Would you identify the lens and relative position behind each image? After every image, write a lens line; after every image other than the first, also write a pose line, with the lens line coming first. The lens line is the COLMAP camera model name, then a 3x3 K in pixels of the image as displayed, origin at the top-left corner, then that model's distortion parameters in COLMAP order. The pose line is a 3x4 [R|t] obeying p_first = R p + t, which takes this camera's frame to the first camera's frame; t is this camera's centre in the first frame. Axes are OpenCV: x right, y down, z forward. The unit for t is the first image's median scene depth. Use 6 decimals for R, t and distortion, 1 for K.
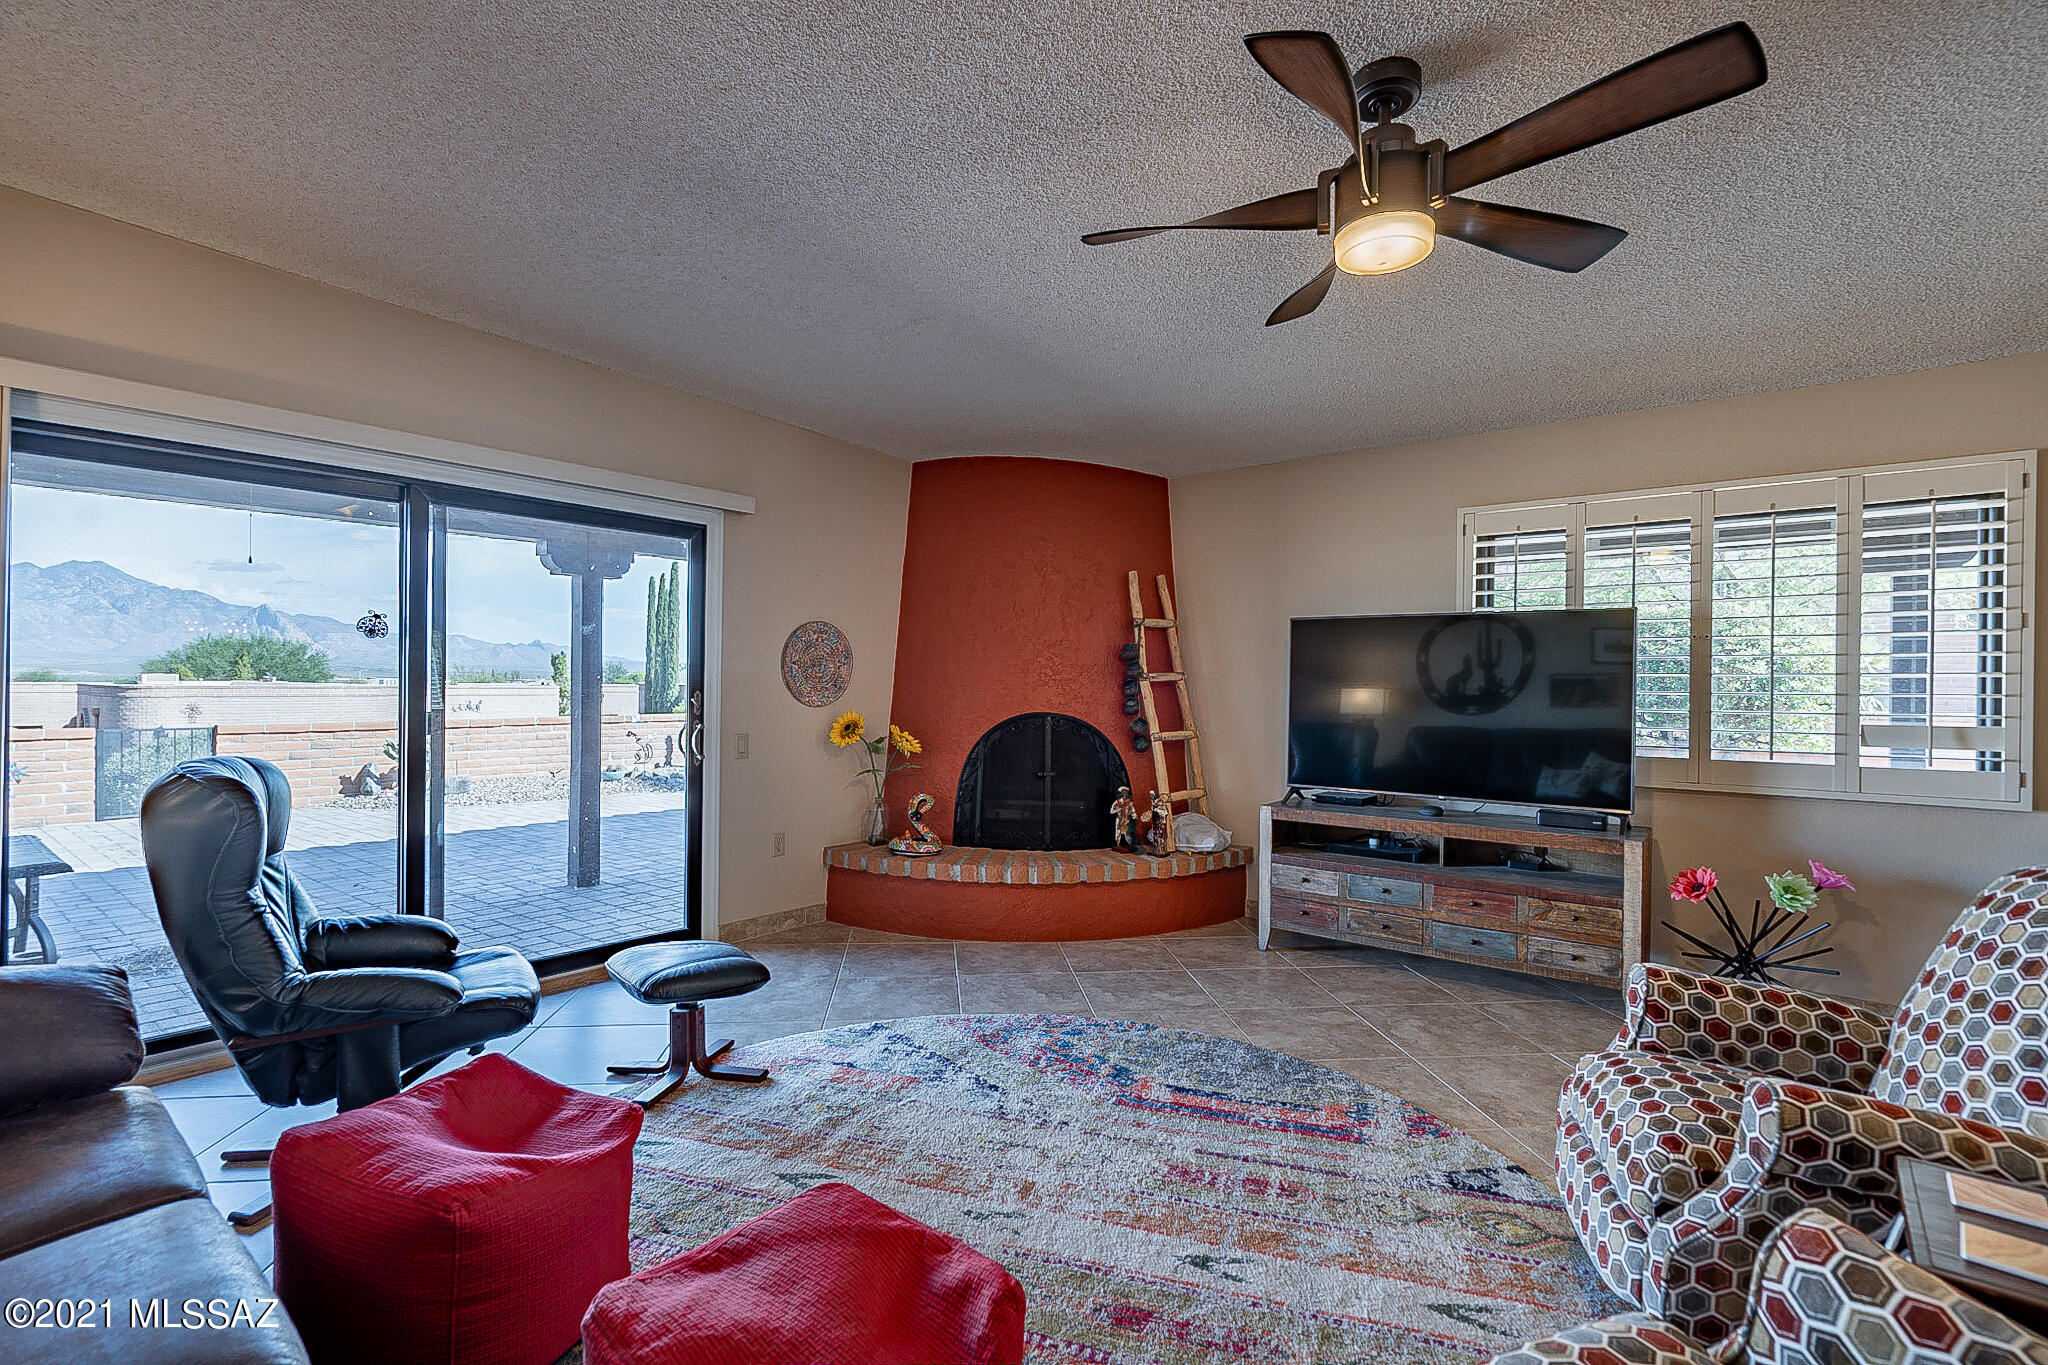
lens RADIAL K [[934.0, 0, 1037.0], [0, 934.0, 686.4], [0, 0, 1]] dist [-0.000881, -0.000135]
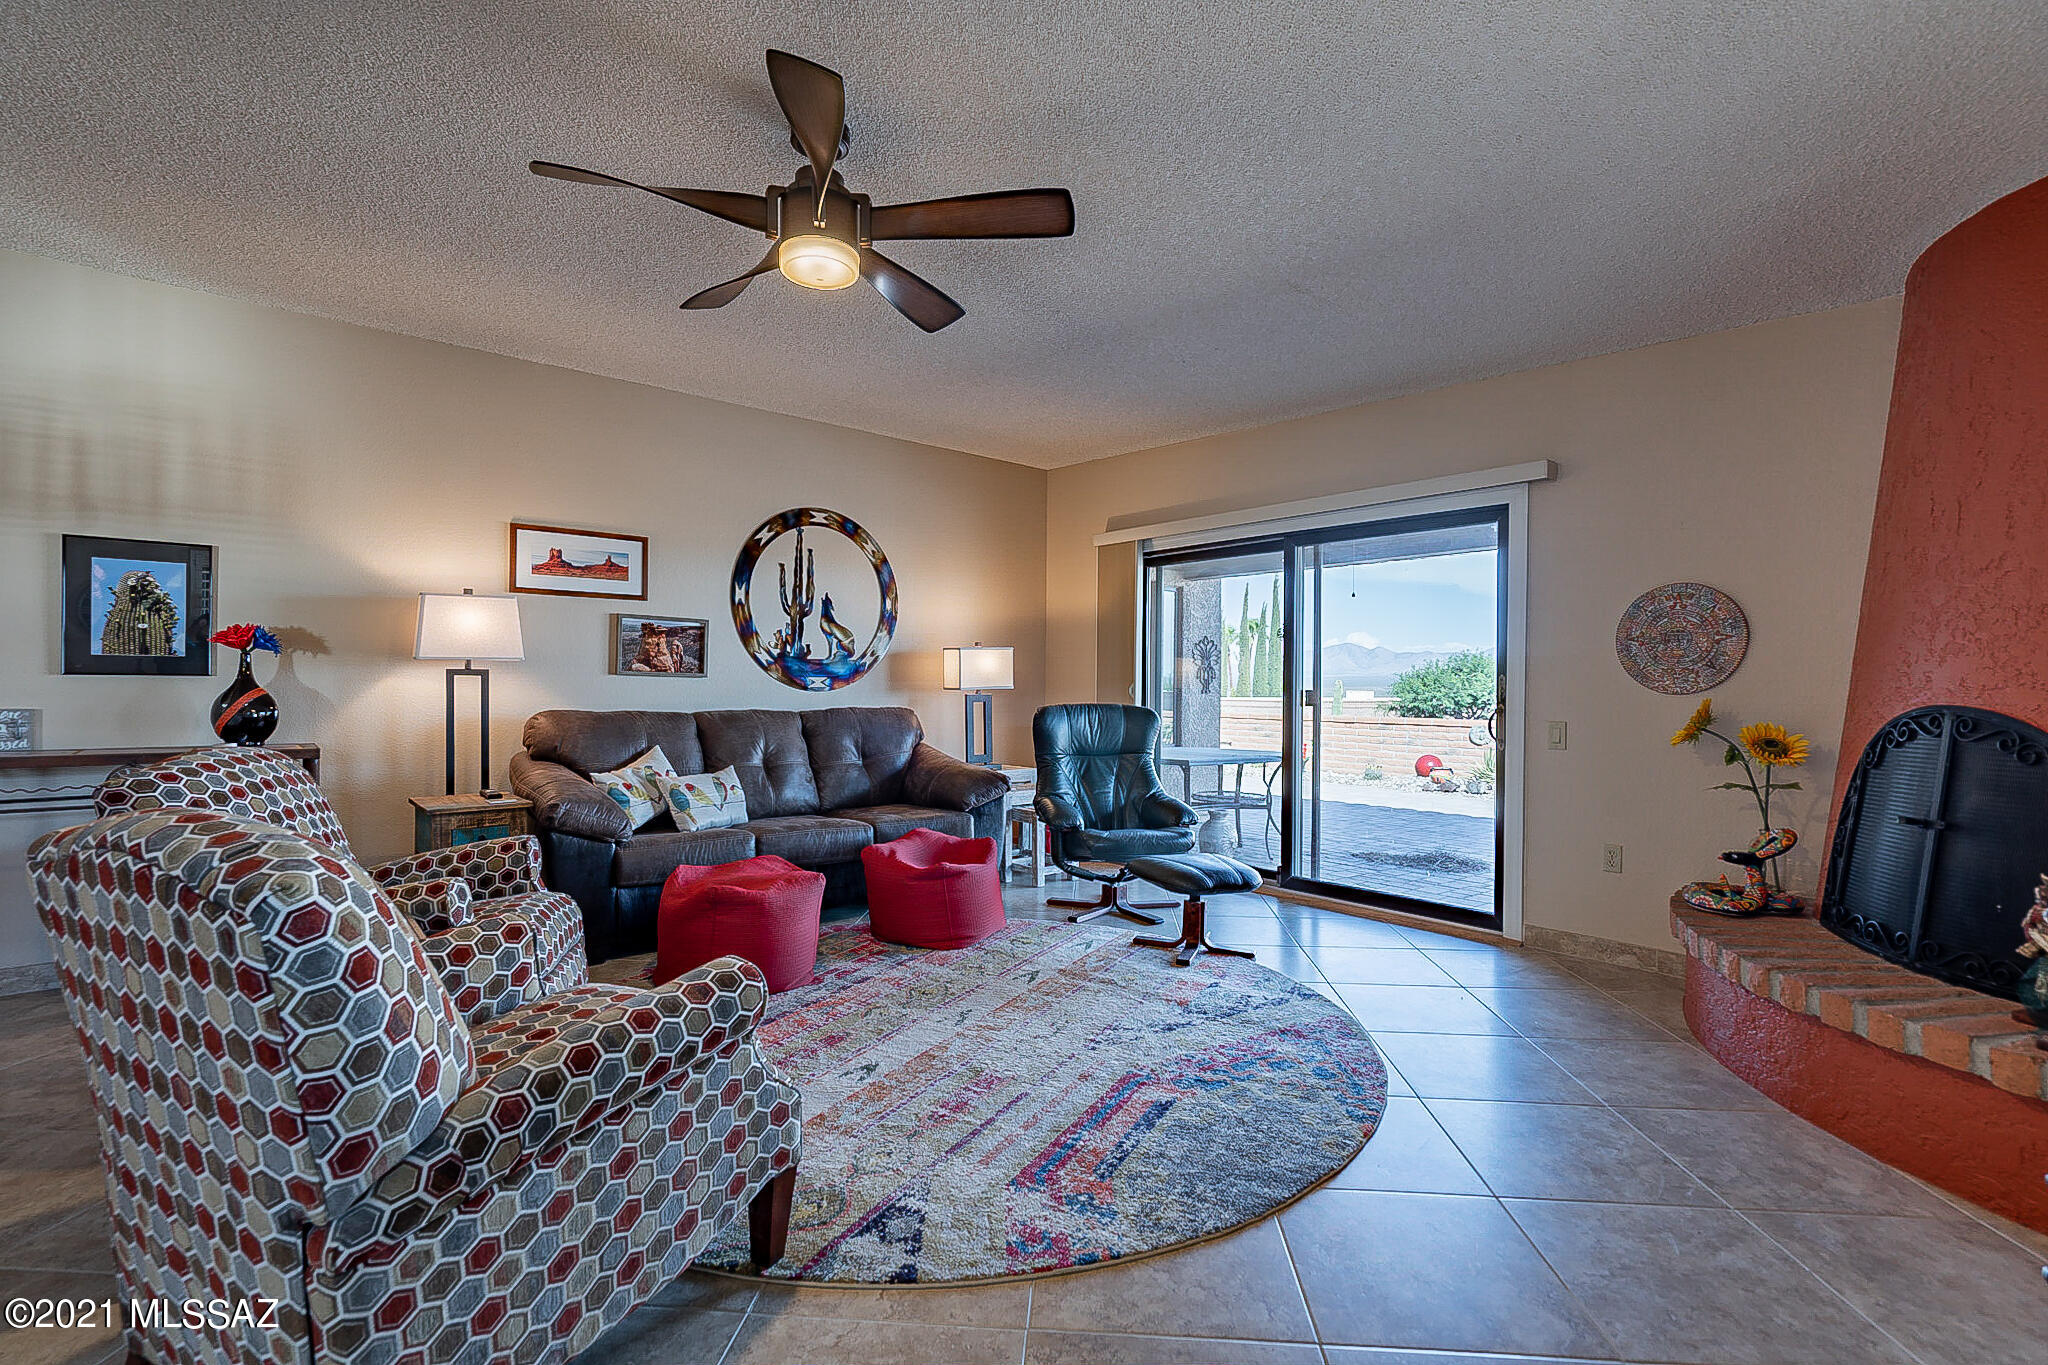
lens RADIAL K [[934.0, 0, 1026.0], [0, 934.0, 687.0], [0, 0, 1]] dist [-0.000881, -0.000135]
pose [[-0.185581, -0.012978, -0.982543, 0.969721], [-0.016761, 0.999809, -0.010040, 0.051089], [0.982486, 0.014605, -0.185763, 0.970682]]
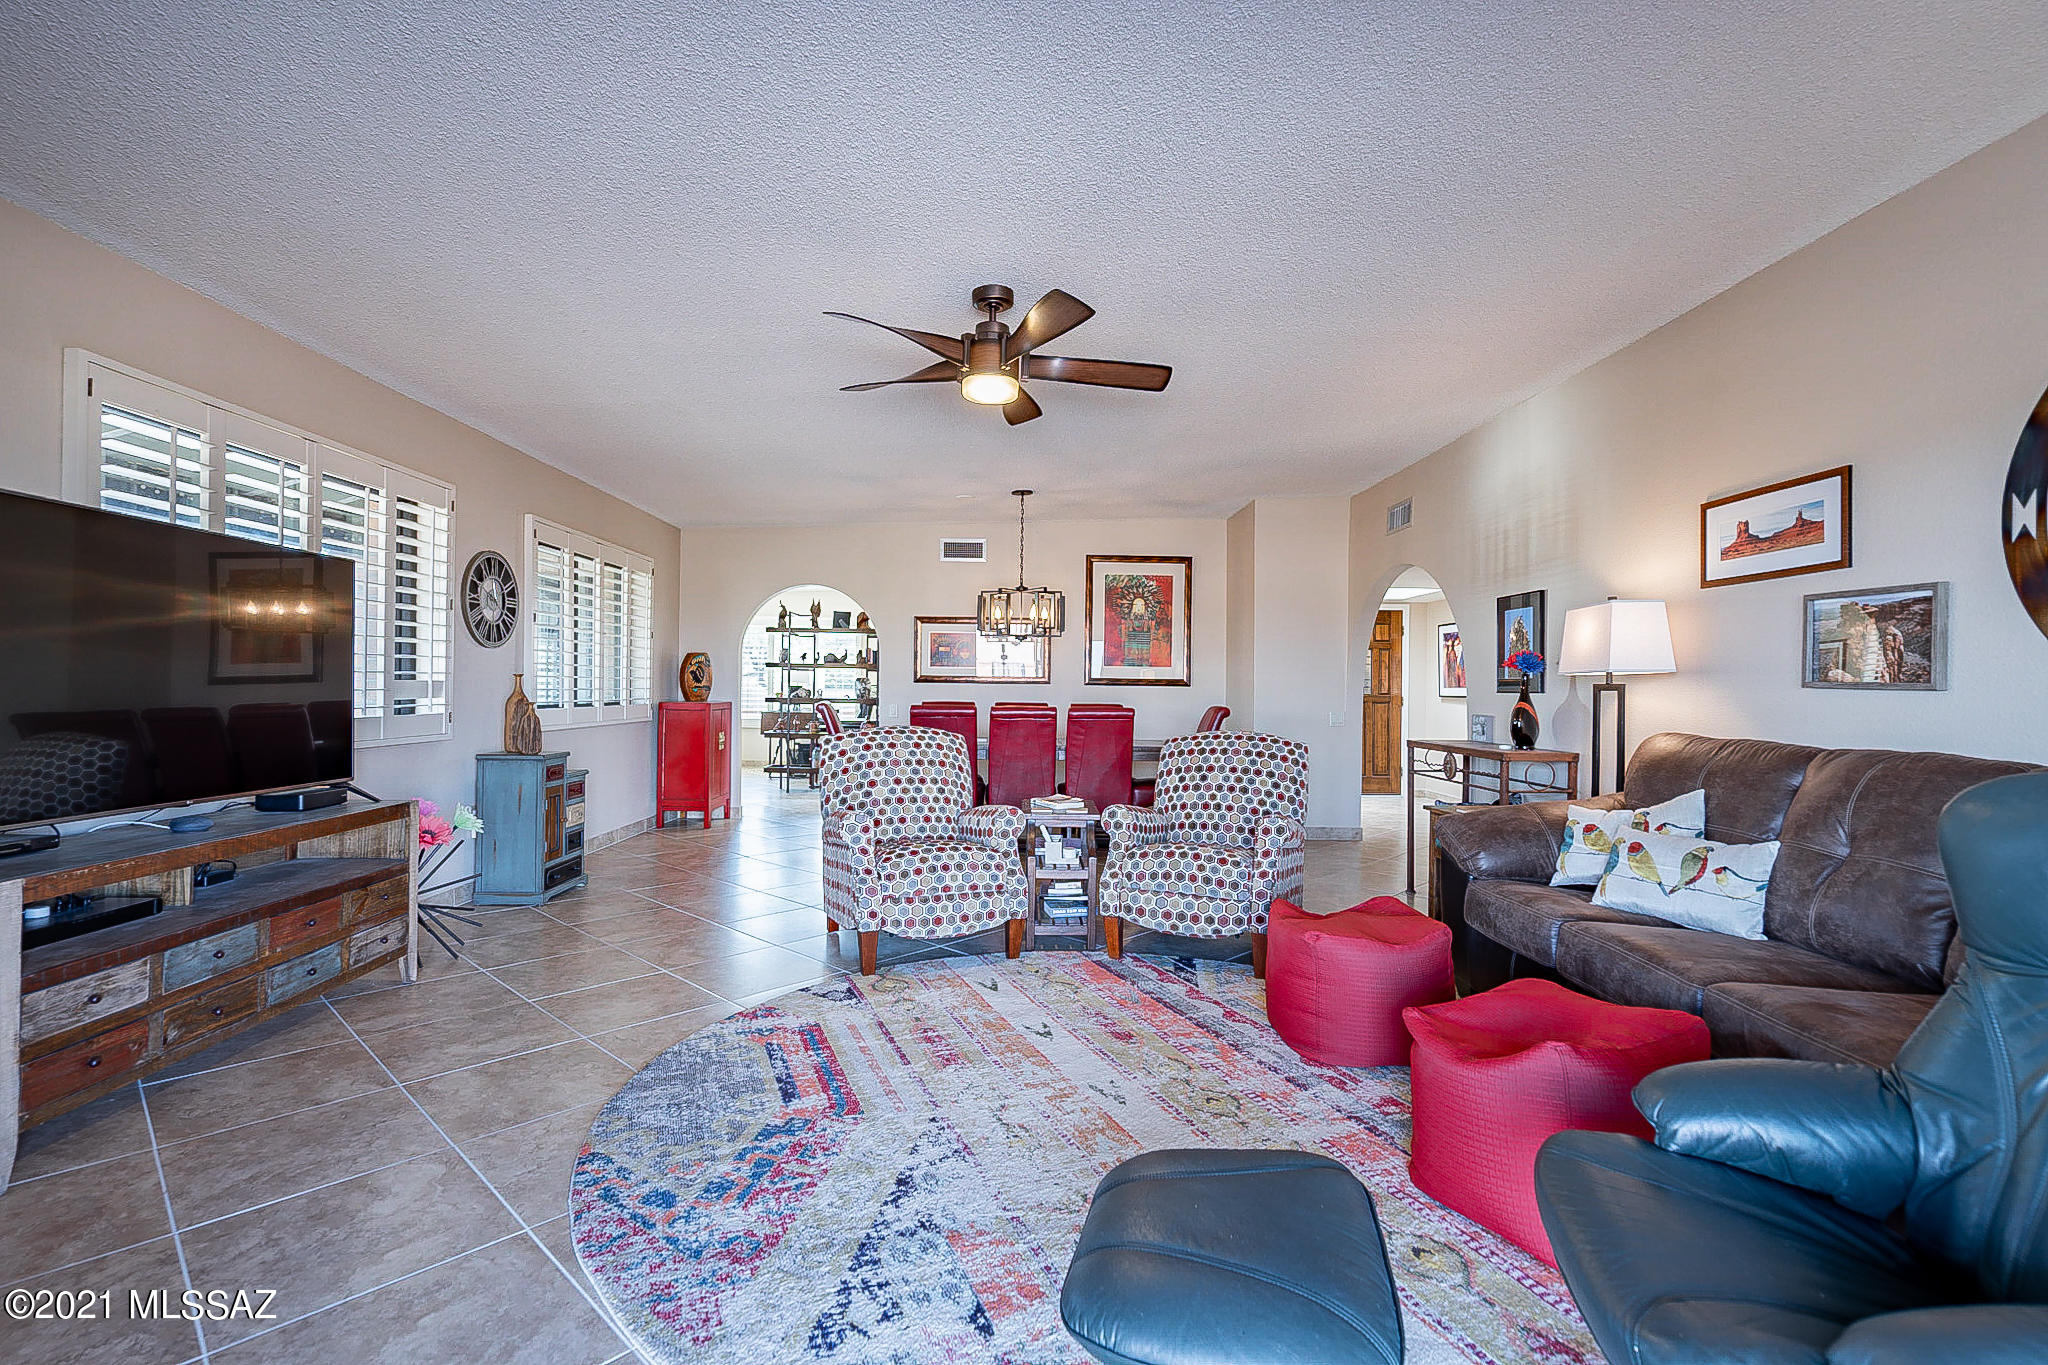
lens RADIAL K [[934.0, 0, 1035.9], [0, 934.0, 680.2], [0, 0, 1]] dist [-0.000881, -0.000135]
pose [[-0.648219, -0.013212, 0.761339, -0.630251], [-0.015329, 0.999873, 0.004300, 0.027359], [-0.761300, -0.008883, -0.648339, 1.318775]]
